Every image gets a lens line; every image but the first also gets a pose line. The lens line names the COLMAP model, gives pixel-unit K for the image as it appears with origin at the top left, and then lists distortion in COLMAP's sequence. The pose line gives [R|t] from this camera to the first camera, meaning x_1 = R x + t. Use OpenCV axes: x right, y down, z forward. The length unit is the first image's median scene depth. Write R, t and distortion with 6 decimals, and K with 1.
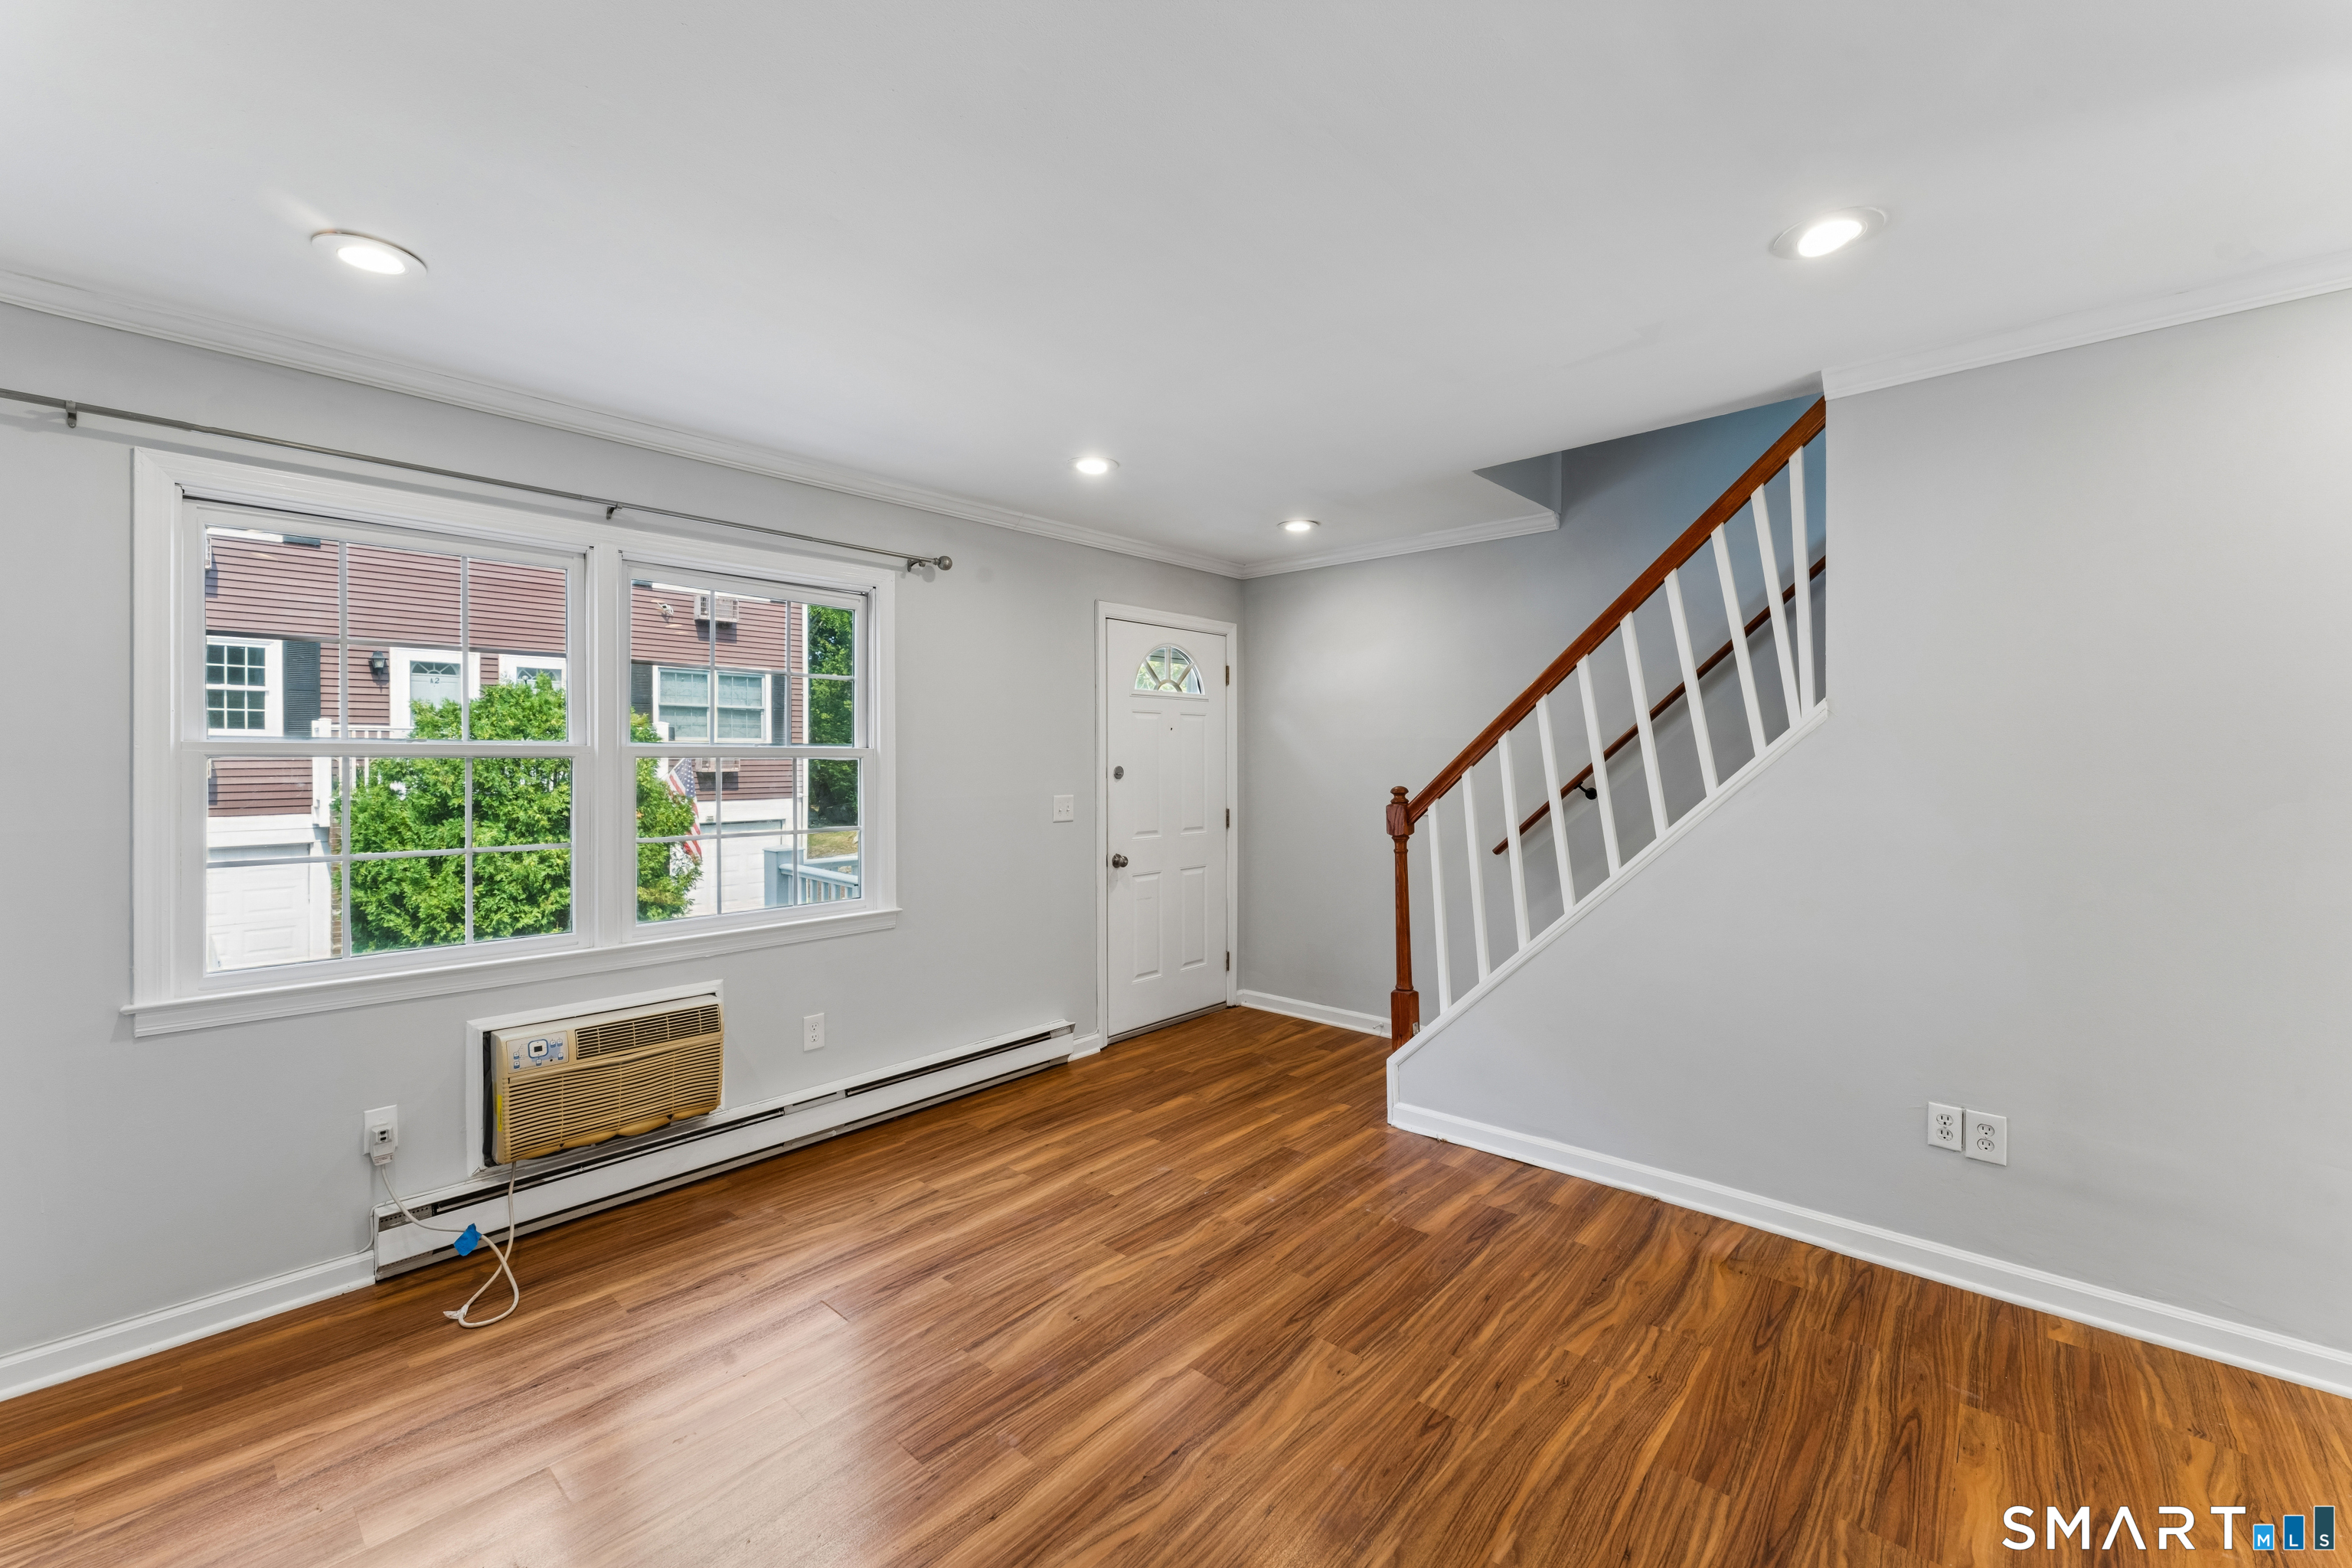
lens RADIAL K [[954.0, 0, 1167.4], [0, 954.0, 772.3], [0, 0, 1]] dist [-0.000604, -0.000130]
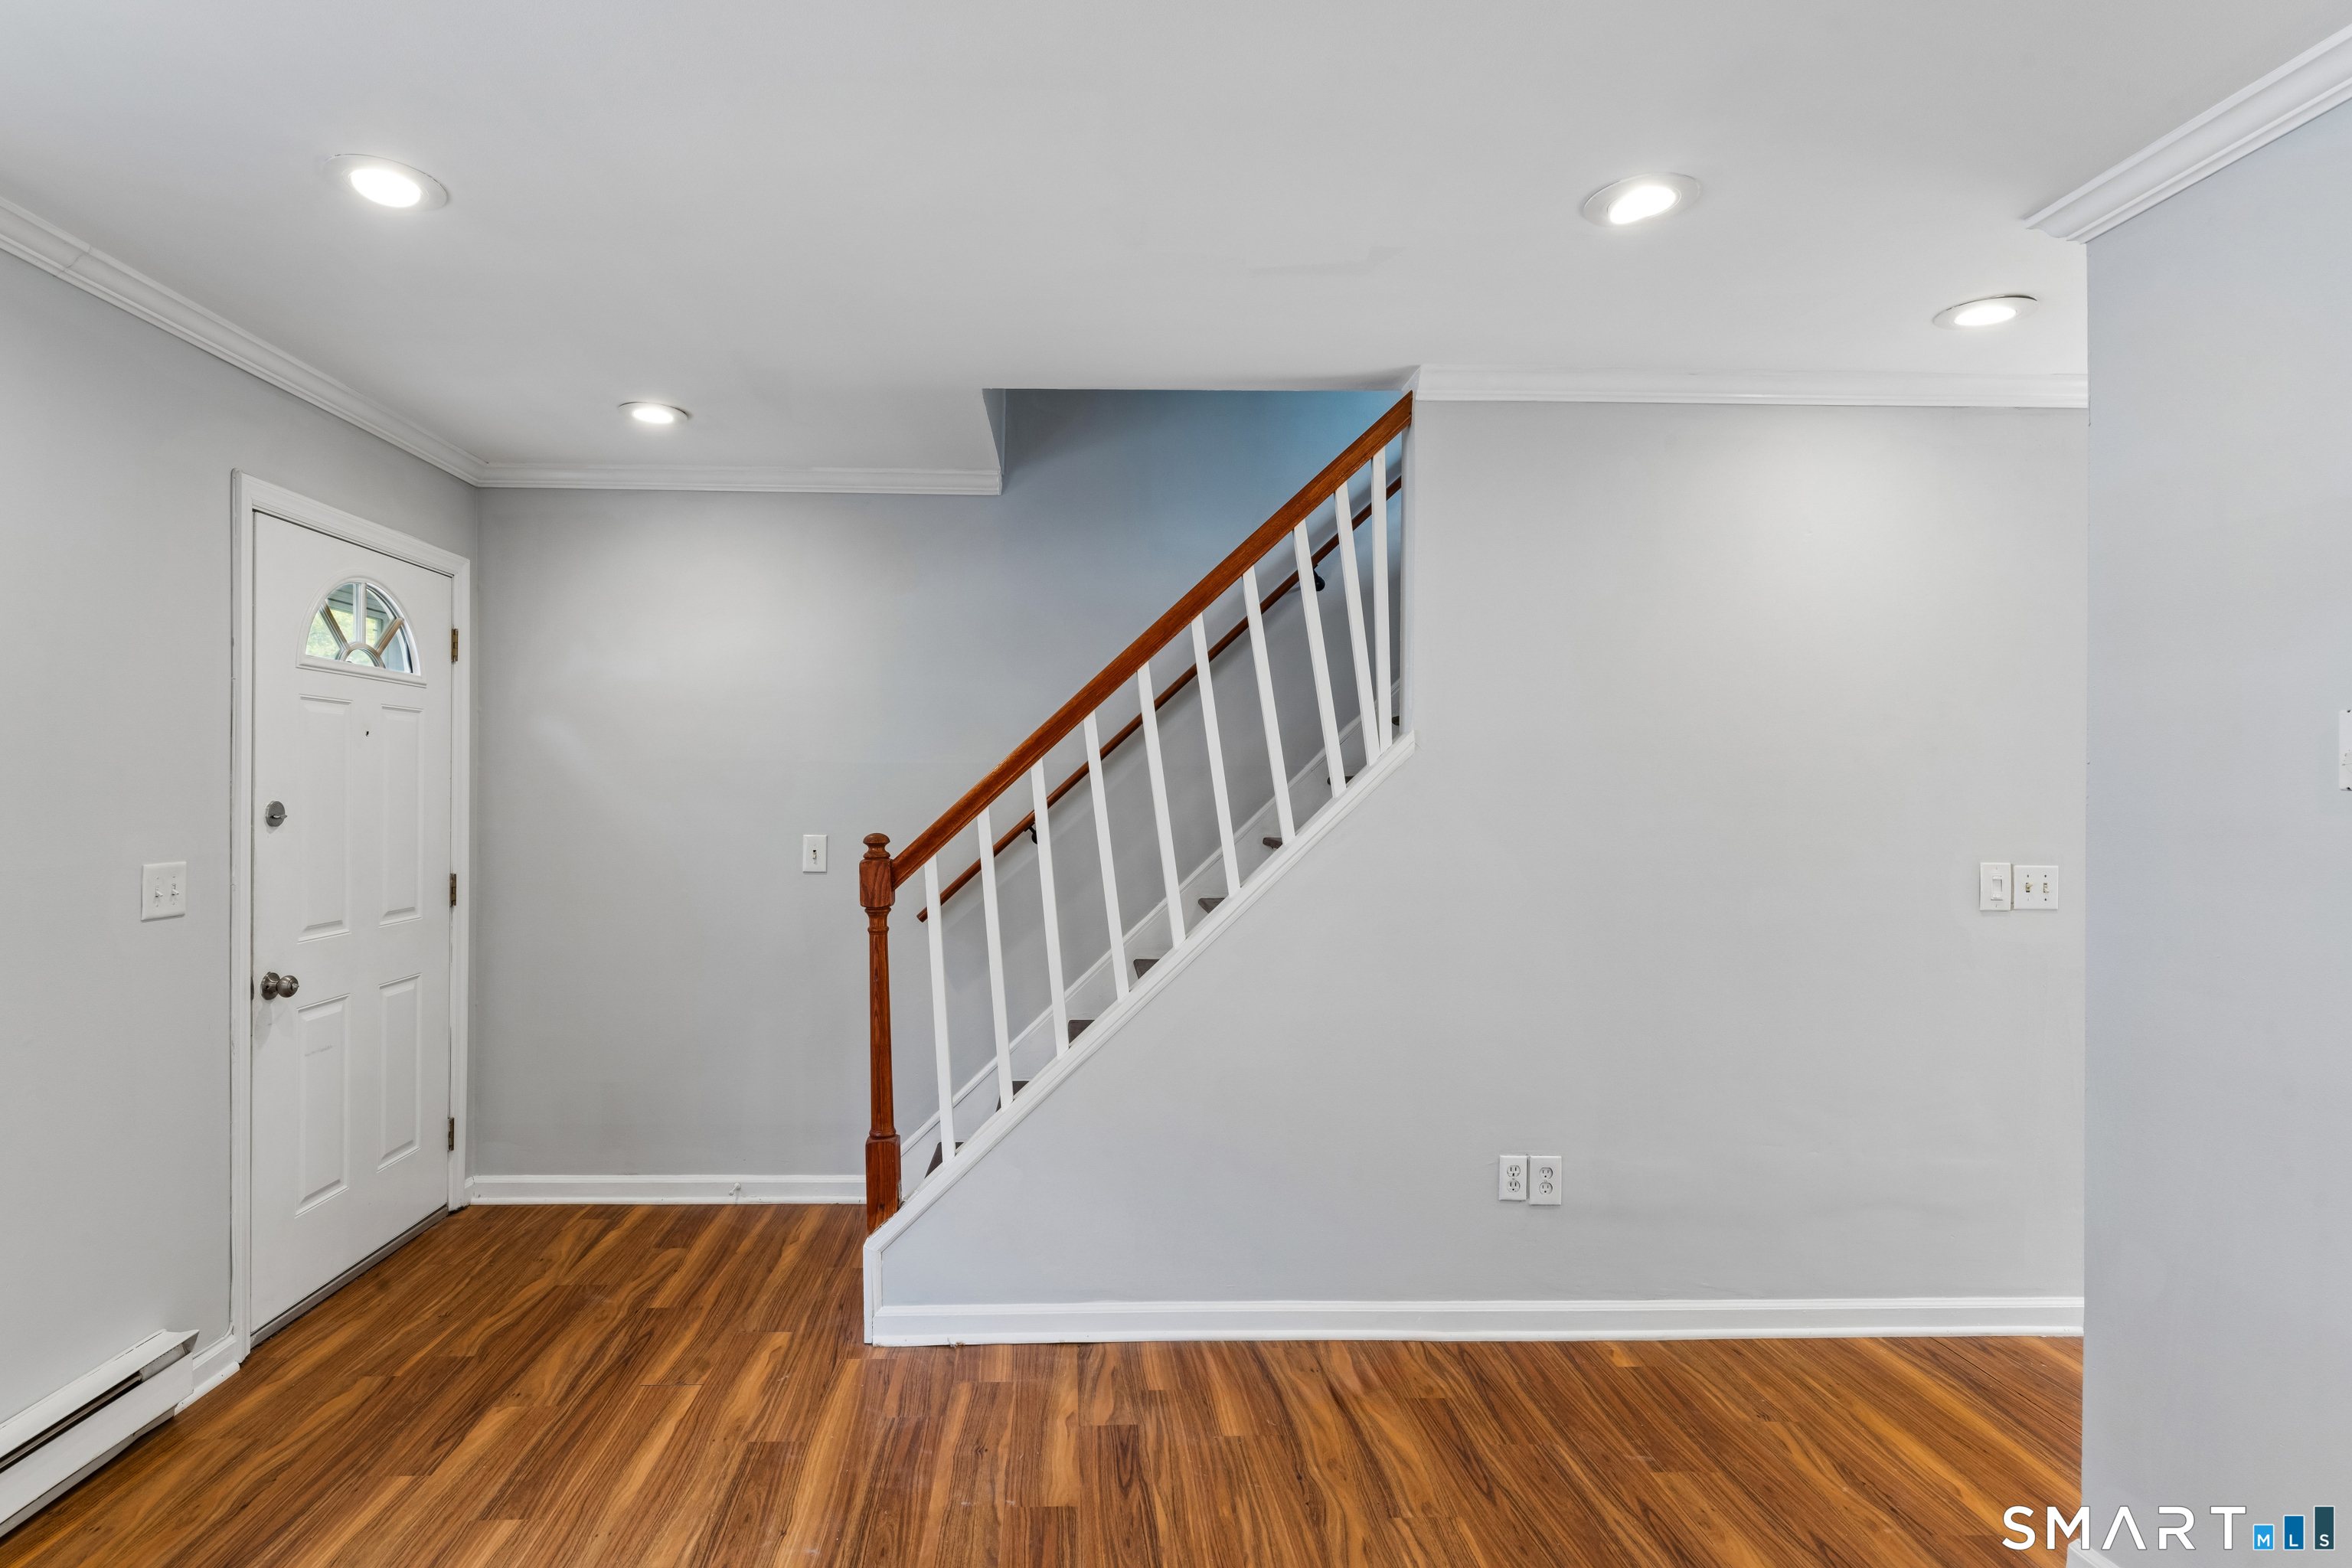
lens RADIAL K [[1171.4, 0, 1099.0], [0, 1171.4, 798.1], [0, 0, 1]] dist [-0.001160, 0.000128]
pose [[0.720346, 0.001207, 0.693614, -0.305635], [0.001657, 0.999993, -0.003461, -0.009910], [-0.693613, 0.003643, 0.720338, 0.426907]]
